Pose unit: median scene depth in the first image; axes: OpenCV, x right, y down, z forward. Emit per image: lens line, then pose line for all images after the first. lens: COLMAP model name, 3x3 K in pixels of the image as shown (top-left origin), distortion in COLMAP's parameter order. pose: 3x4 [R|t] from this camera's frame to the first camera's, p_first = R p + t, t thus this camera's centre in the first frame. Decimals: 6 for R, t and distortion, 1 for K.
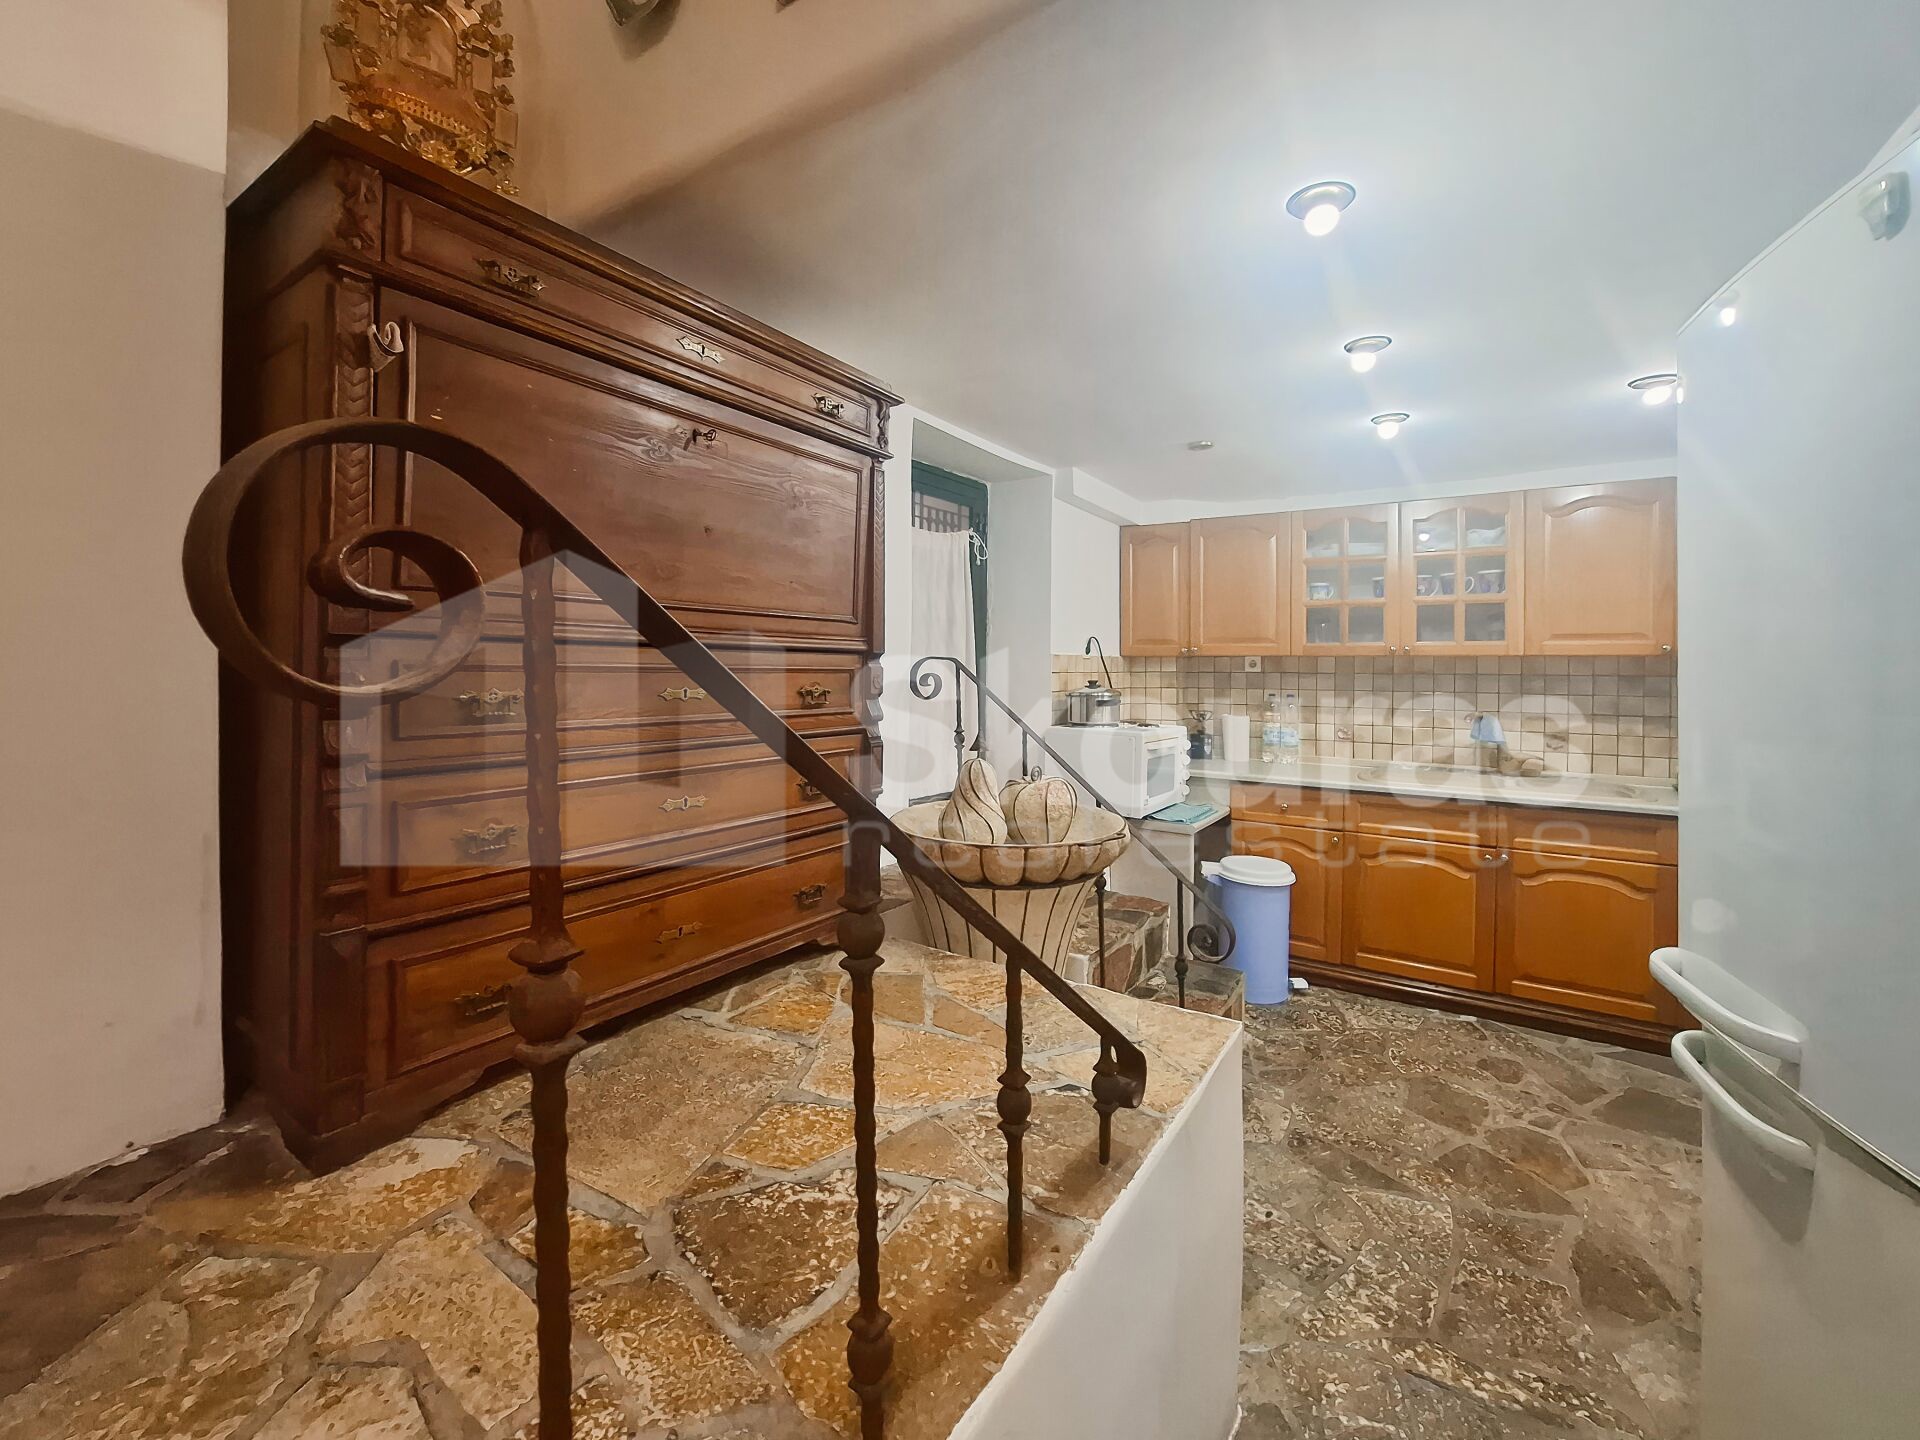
lens RADIAL K [[774.0, 0, 968.5], [0, 774.0, 673.4], [0, 0, 1]] dist [-0.006281, -0.000076]
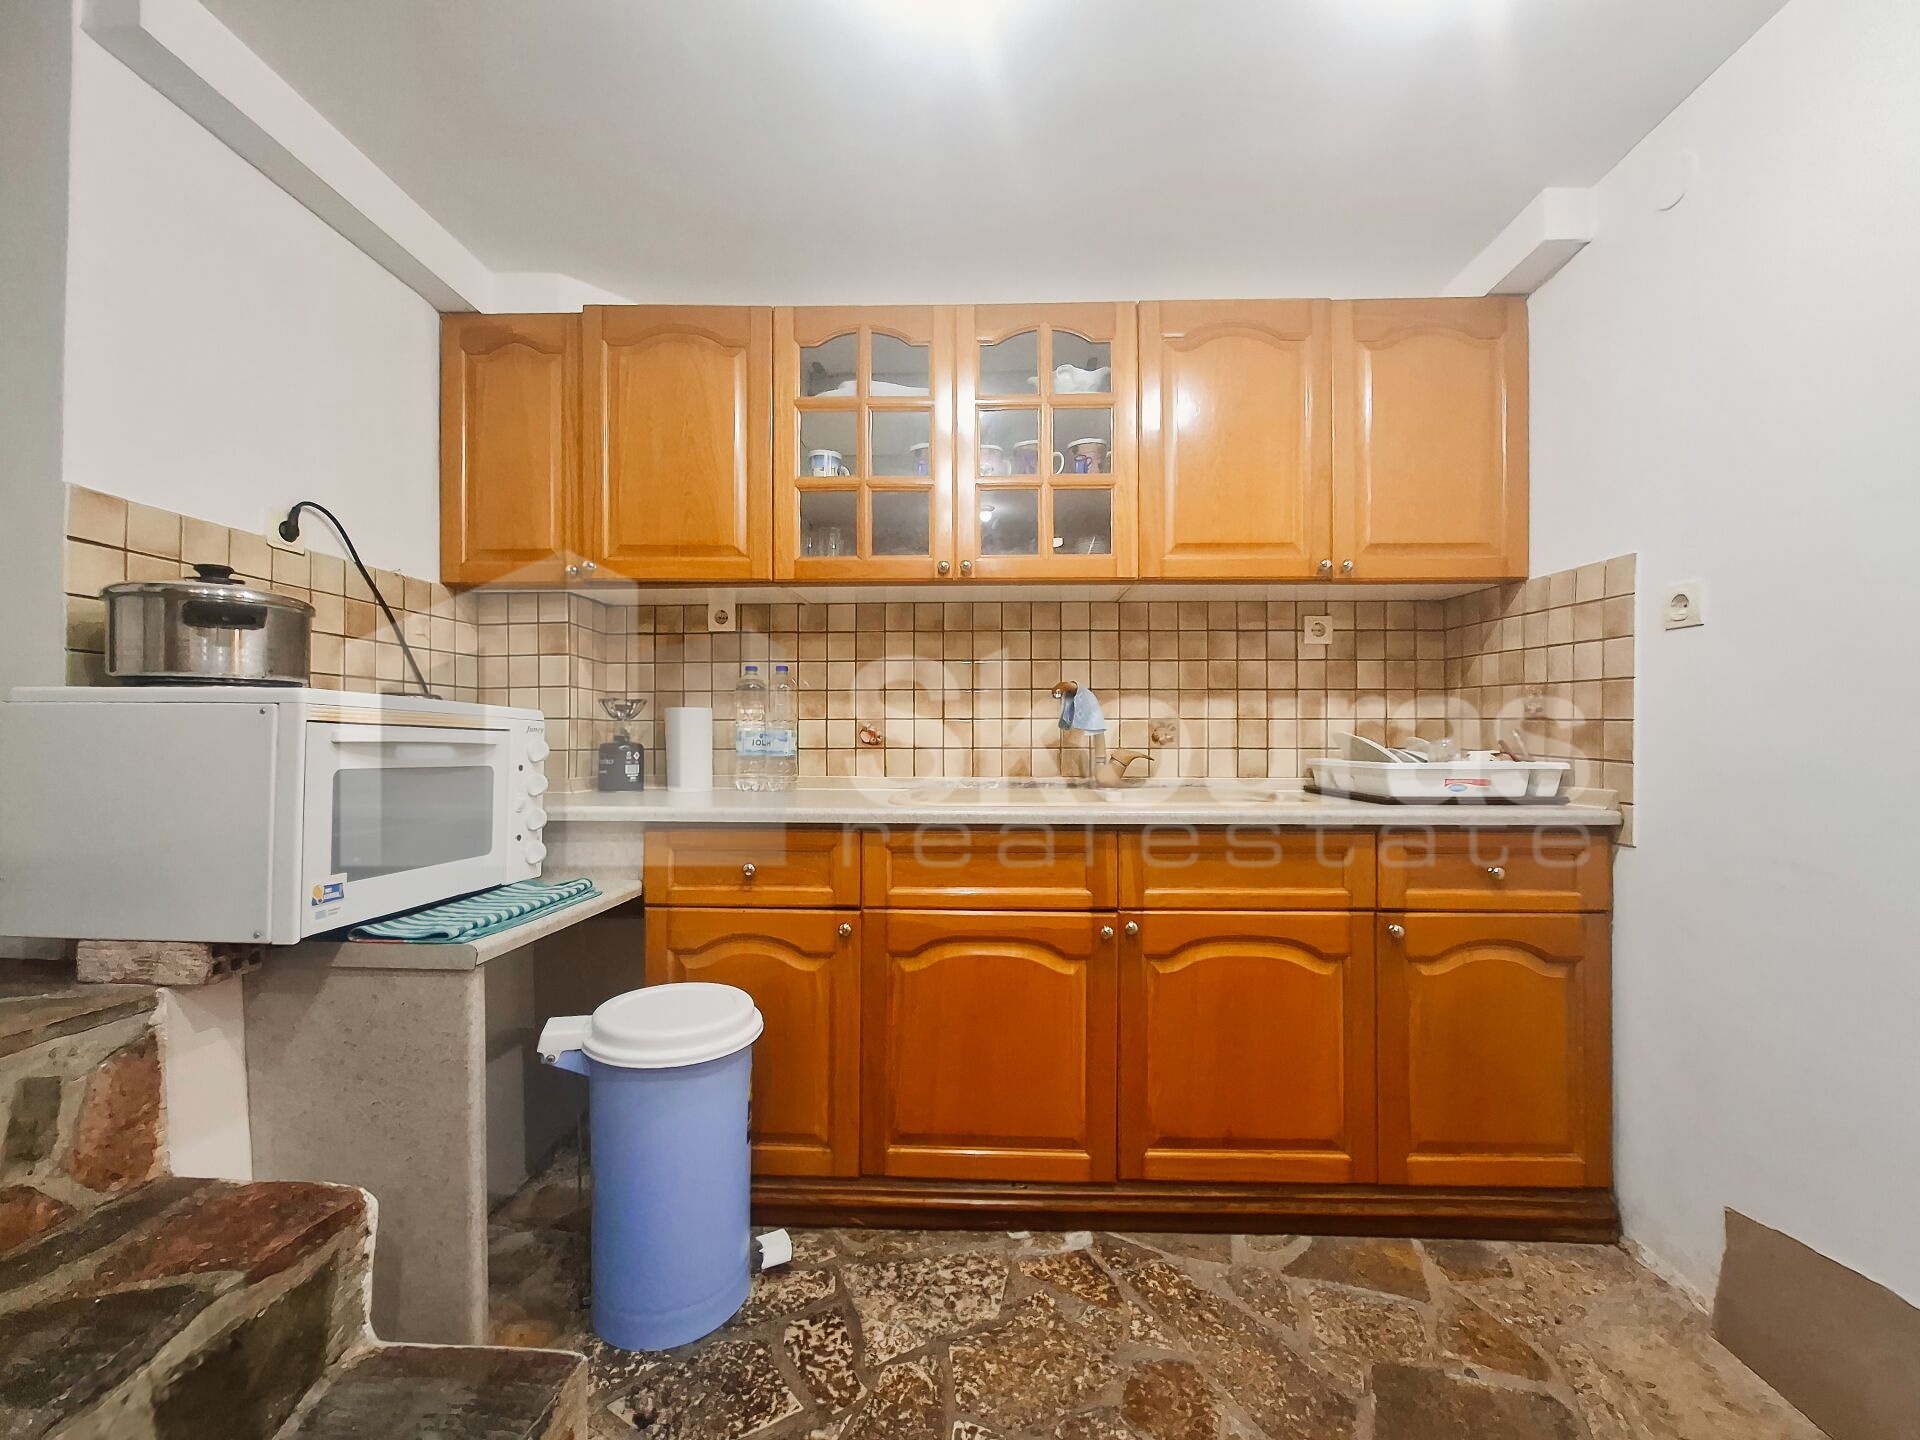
lens RADIAL K [[774.0, 0, 966.2], [0, 774.0, 737.5], [0, 0, 1]] dist [-0.006281, -0.000076]
pose [[0.856176, -0.005086, 0.516659, 0.282233], [0.007750, 0.999965, -0.002998, 0.095065], [-0.516626, 0.006571, 0.856186, 0.530709]]
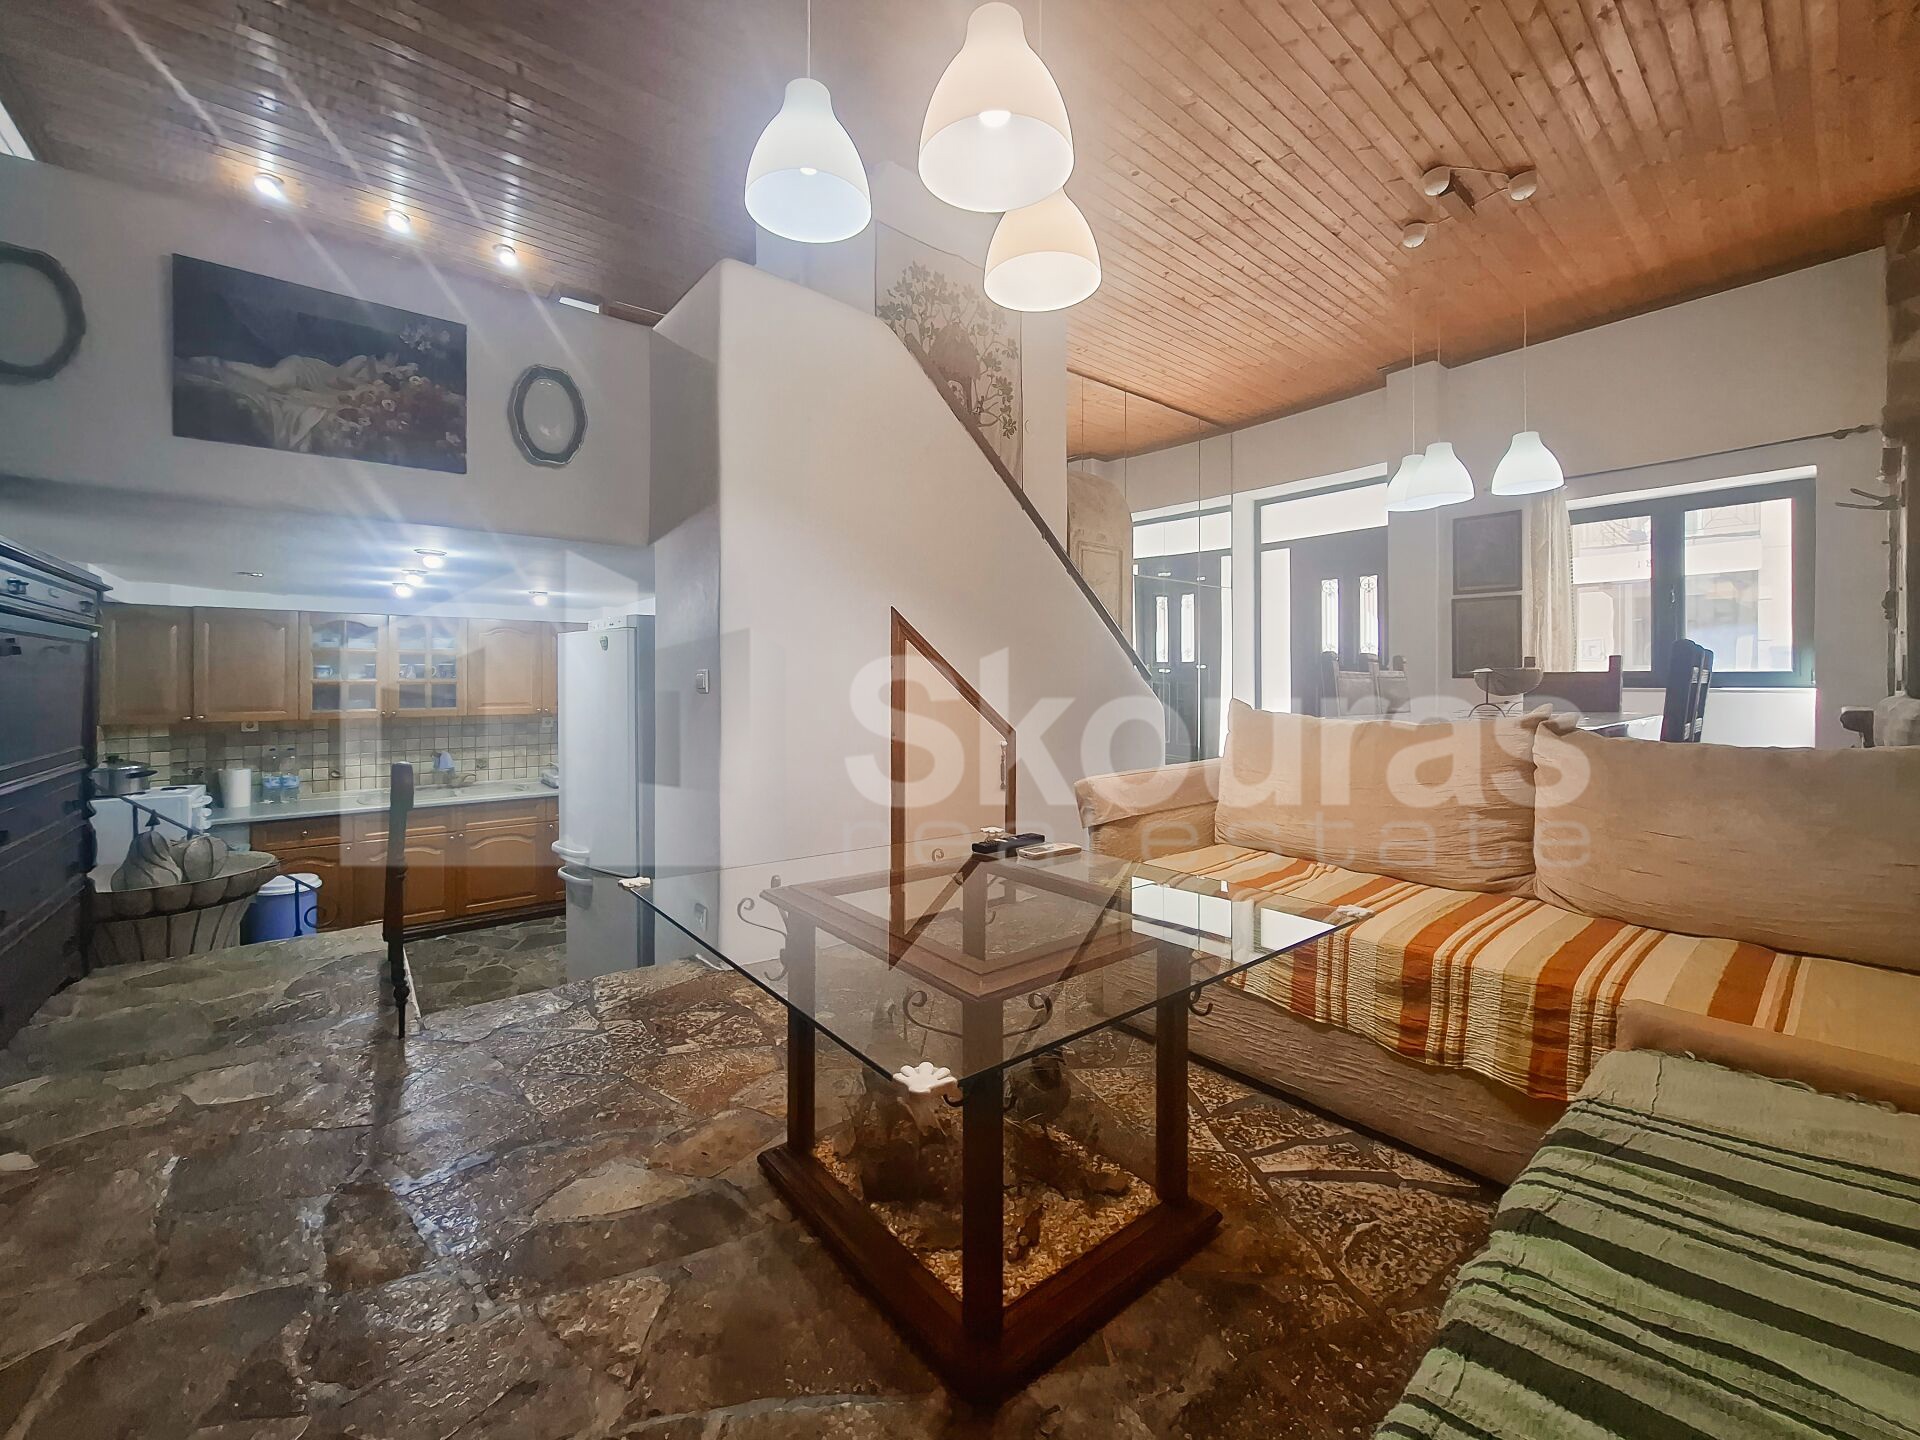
lens RADIAL K [[774.0, 0, 986.4], [0, 774.0, 661.2], [0, 0, 1]] dist [-0.006281, -0.000076]
pose [[0.272544, 0.014156, 0.962039, -0.578564], [0.008193, 0.999821, -0.017034, -0.100840], [-0.962108, 0.012525, 0.272380, -0.537593]]
